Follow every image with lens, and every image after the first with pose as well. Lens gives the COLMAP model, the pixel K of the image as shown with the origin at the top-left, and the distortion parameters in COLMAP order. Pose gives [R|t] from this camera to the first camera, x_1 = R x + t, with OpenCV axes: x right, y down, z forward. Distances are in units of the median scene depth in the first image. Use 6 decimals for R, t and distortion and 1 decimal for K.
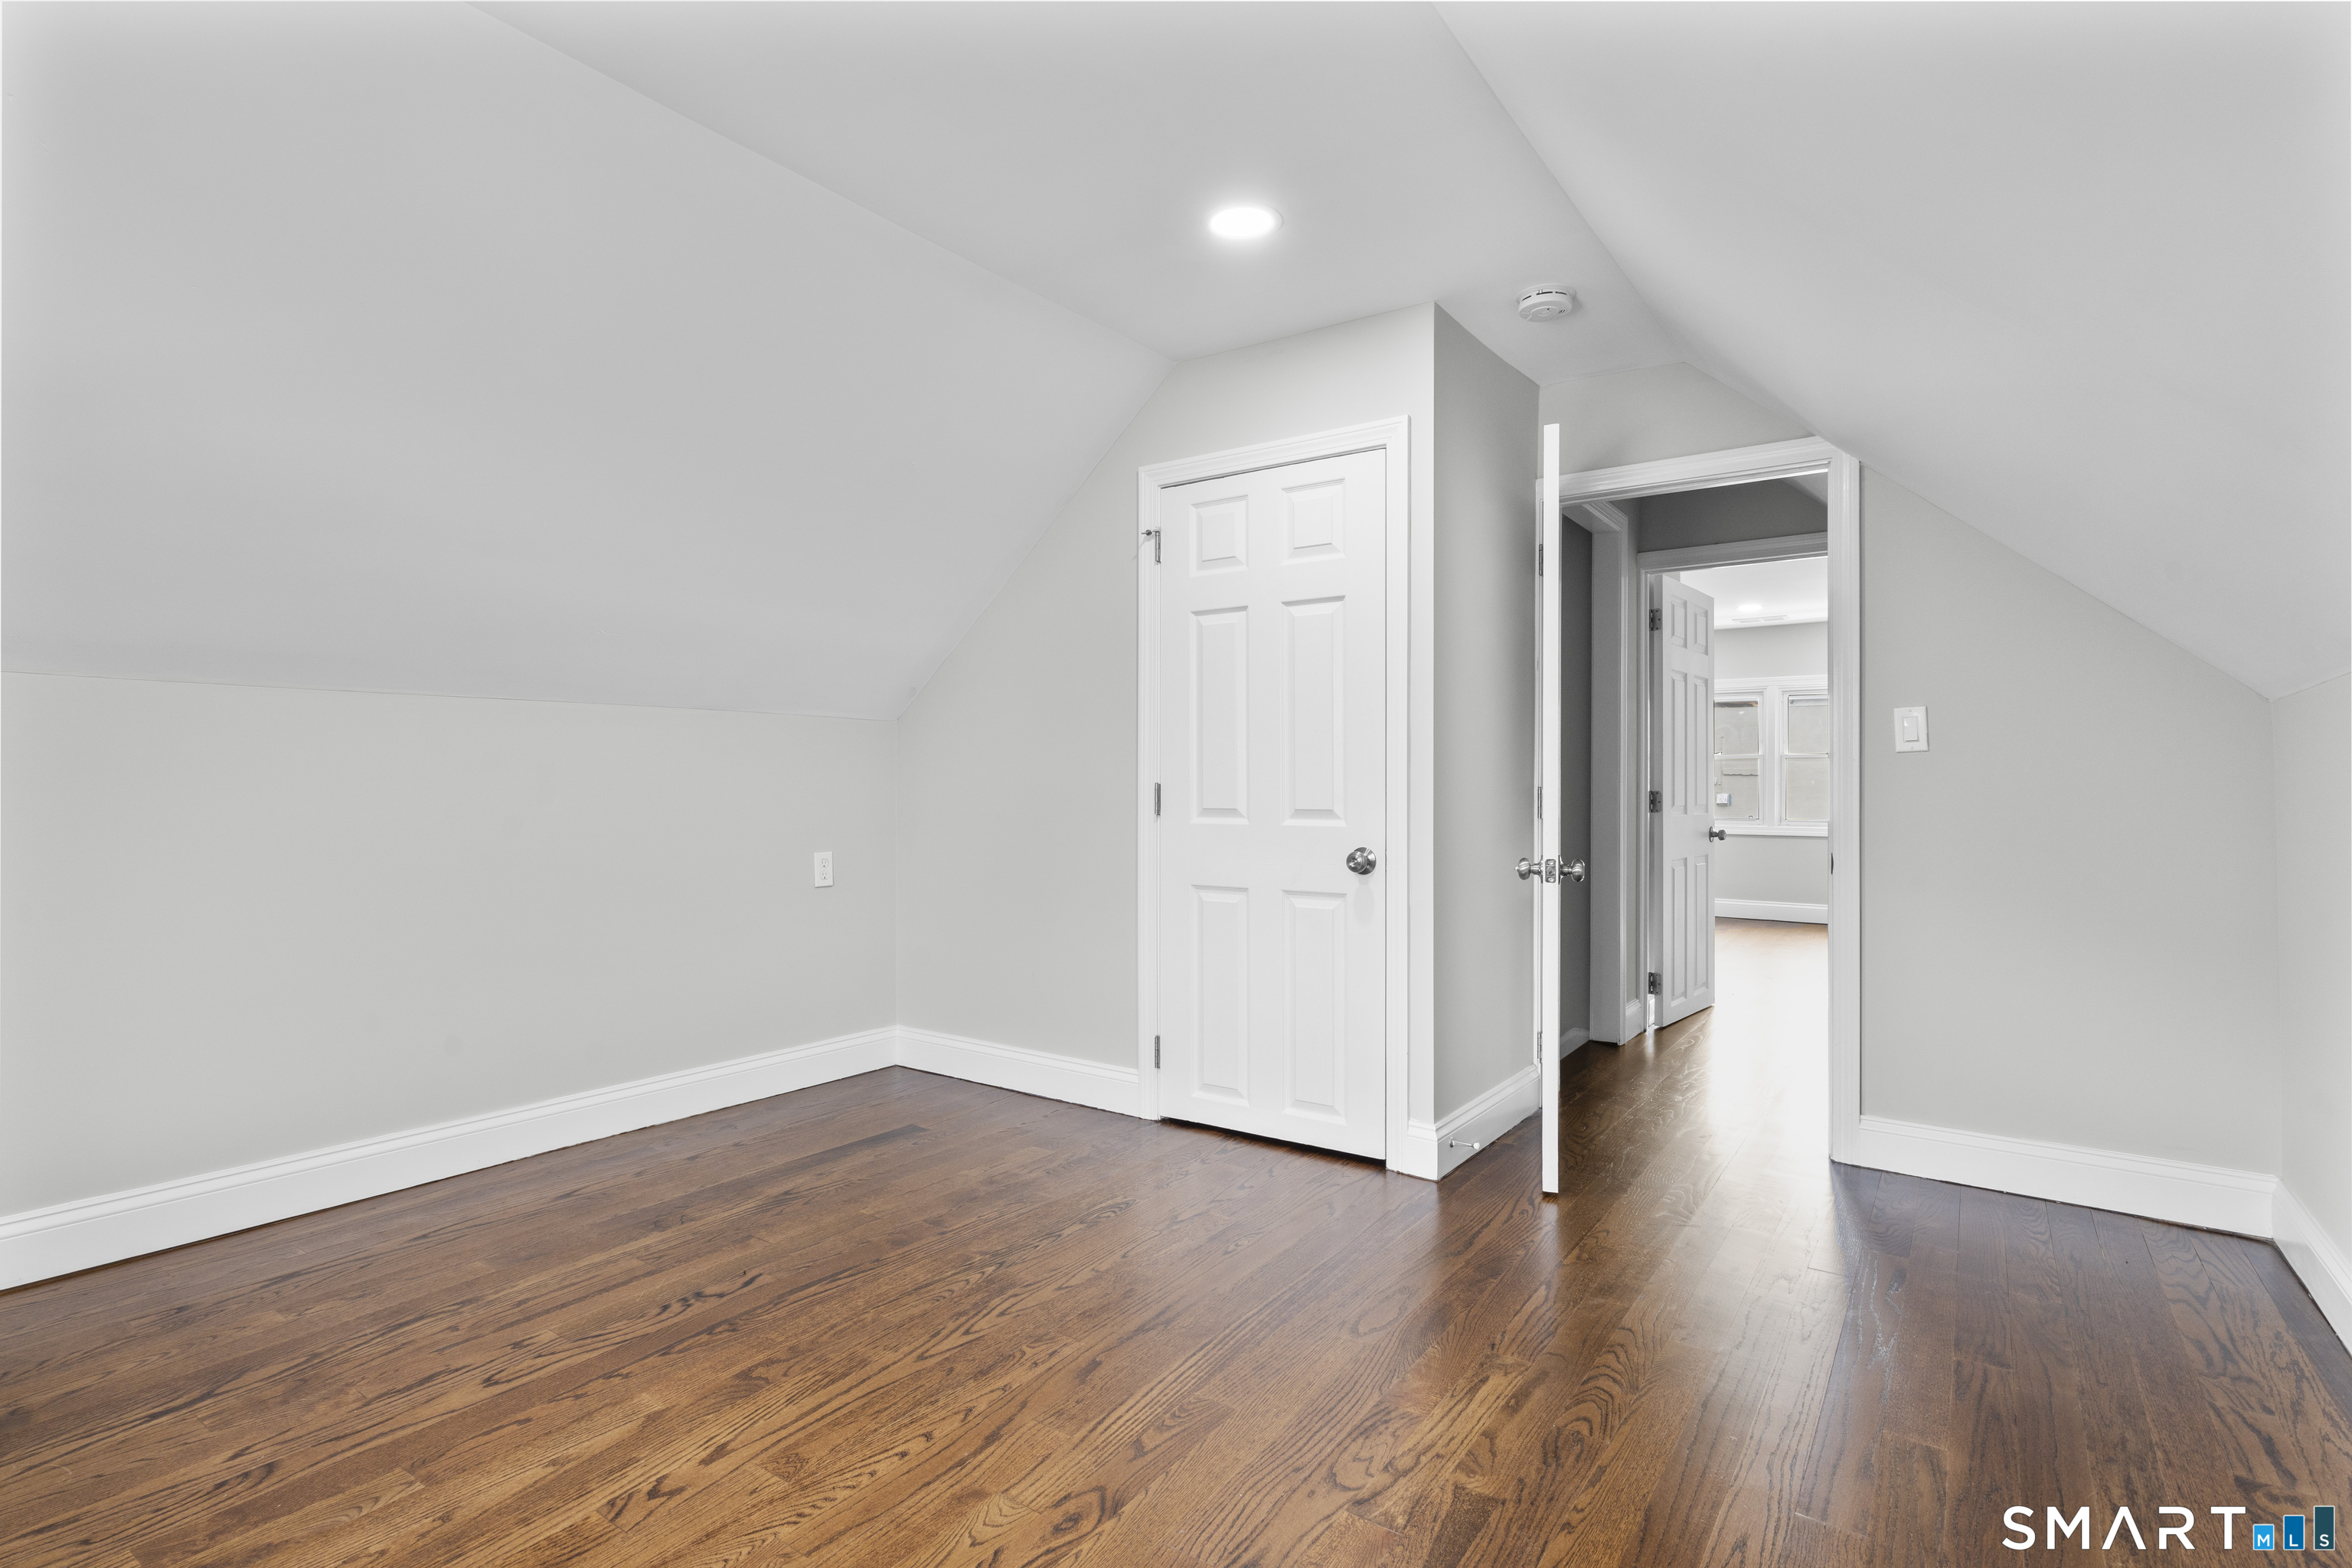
lens RADIAL K [[1145.5, 0, 1172.2], [0, 1145.5, 783.5], [0, 0, 1]] dist [0.000699, 0.002608]
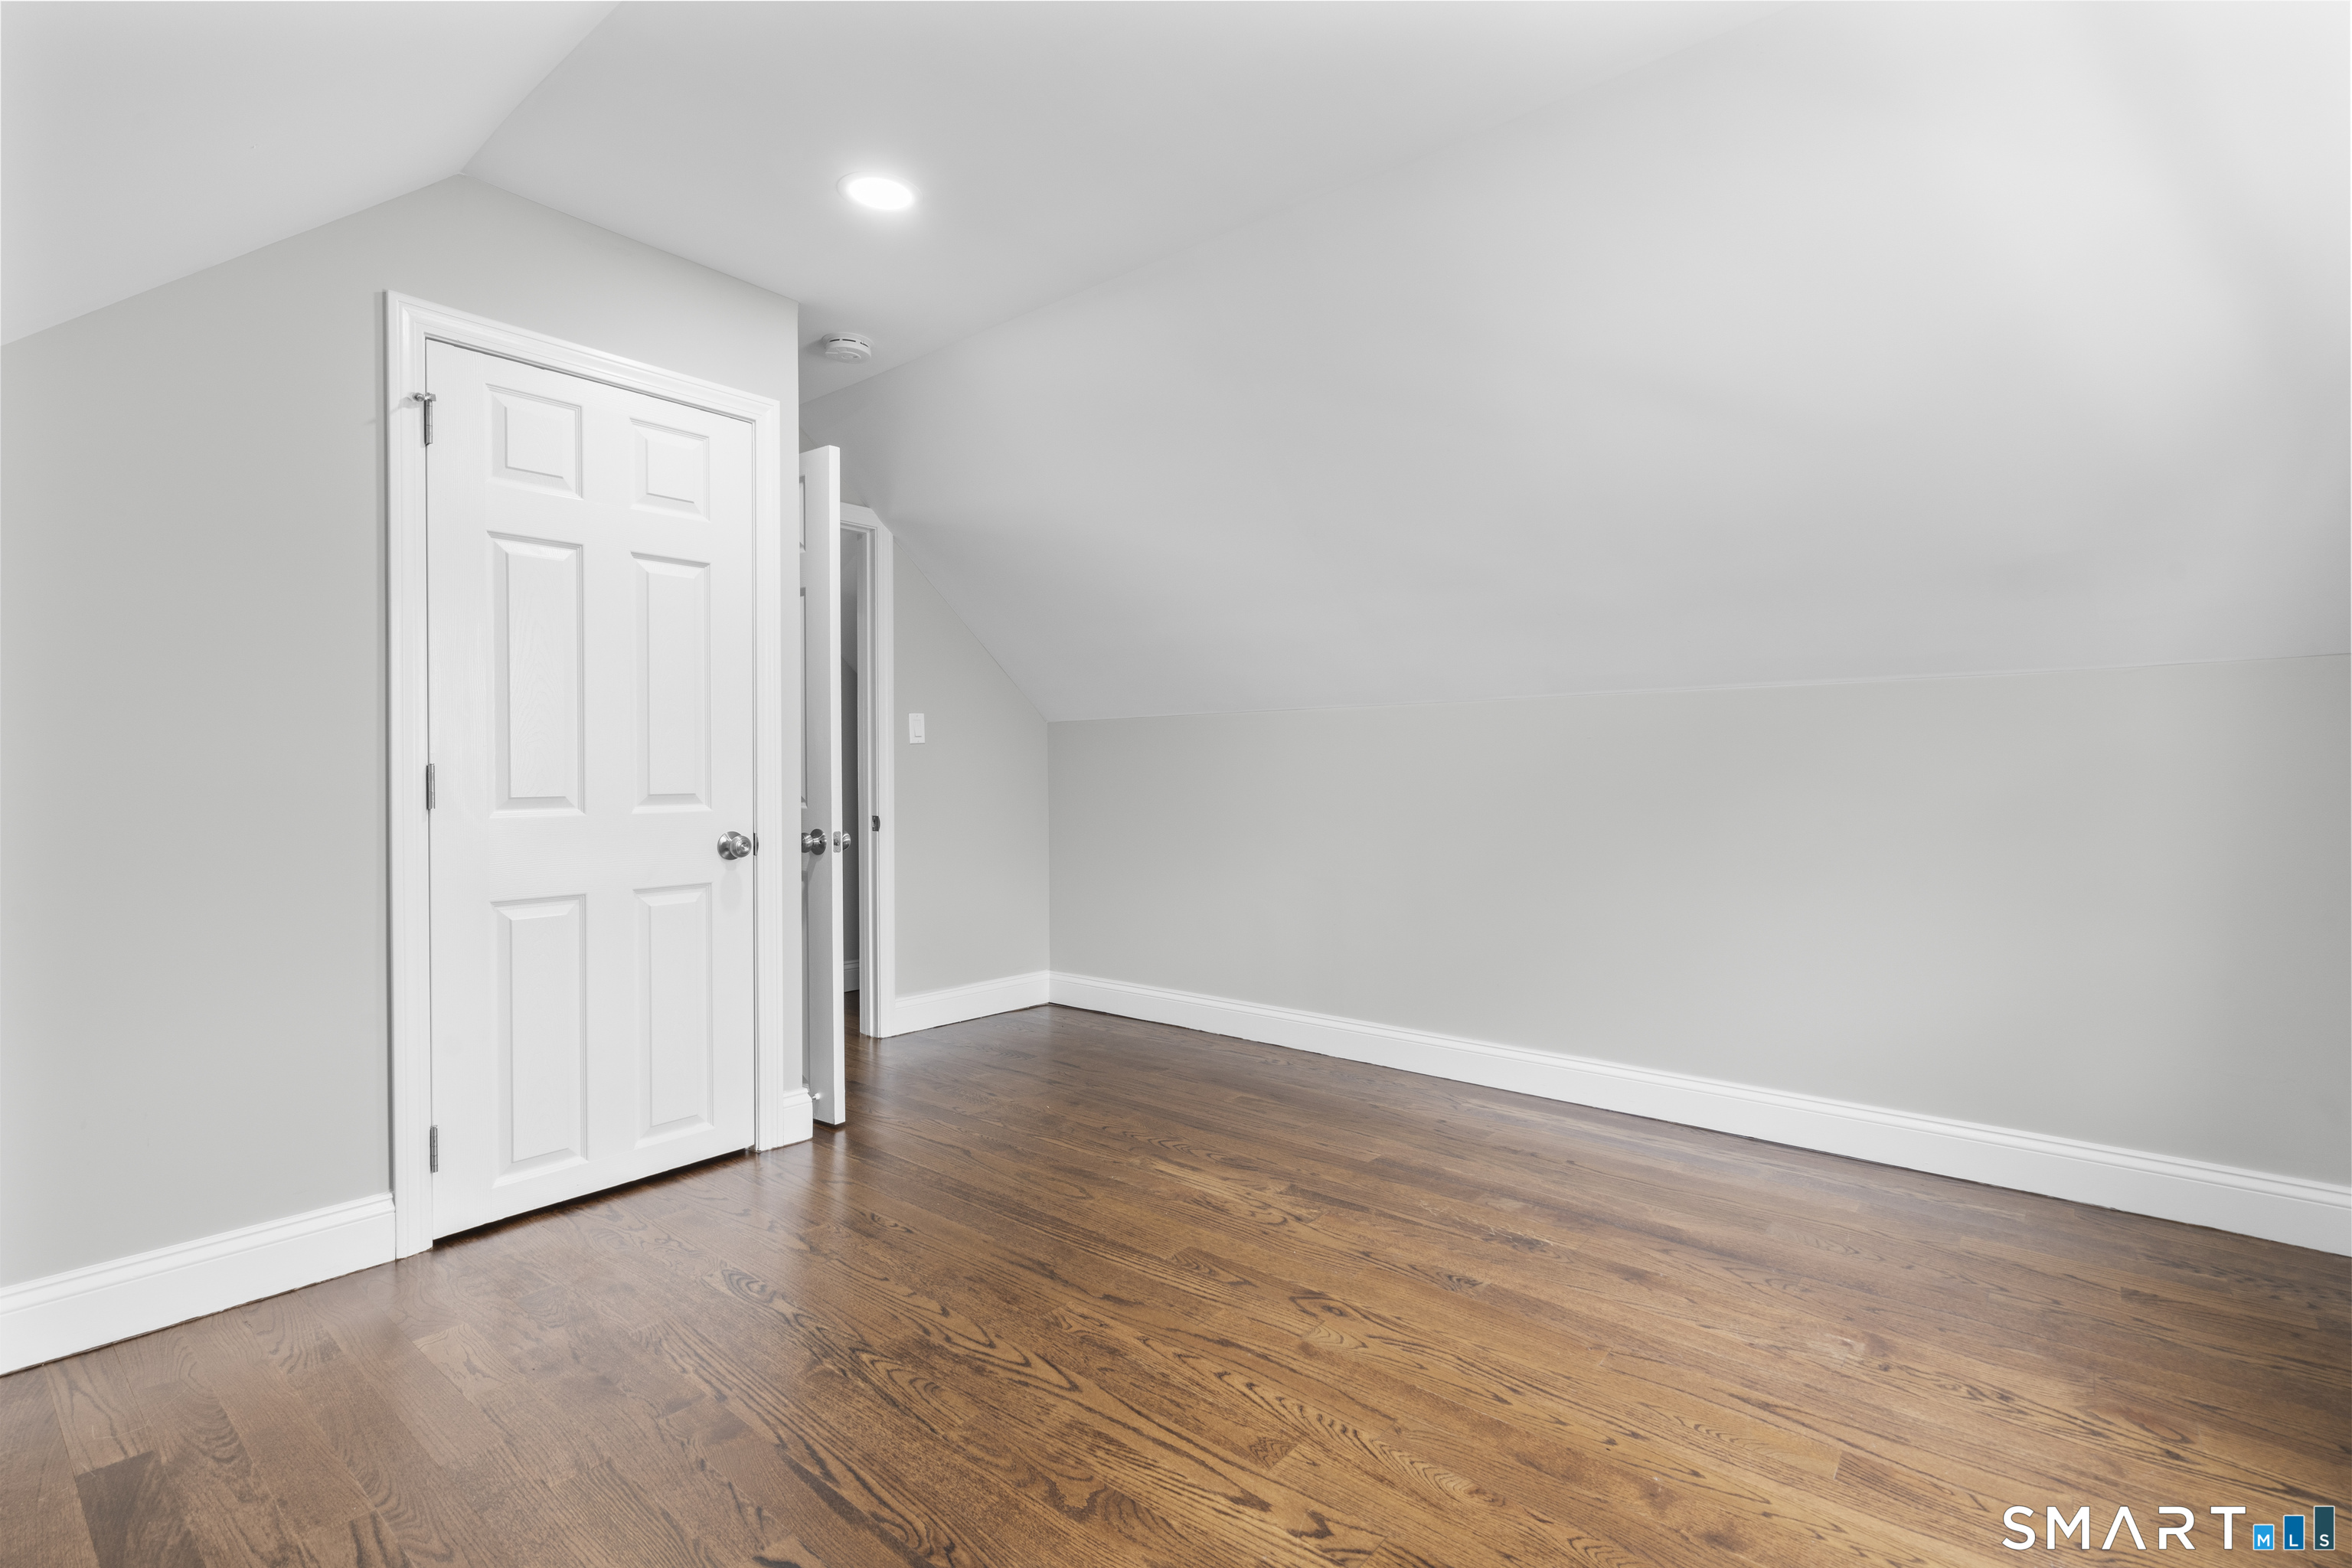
lens RADIAL K [[1078.2, 0, 1172.7], [0, 1078.2, 779.9], [0, 0, 1]] dist [-0.001757, 0.001630]
pose [[0.075141, -0.012374, 0.997096, -0.974425], [-0.001816, 0.999920, 0.012546, 0.000781], [-0.997171, -0.002753, 0.075113, 0.779399]]
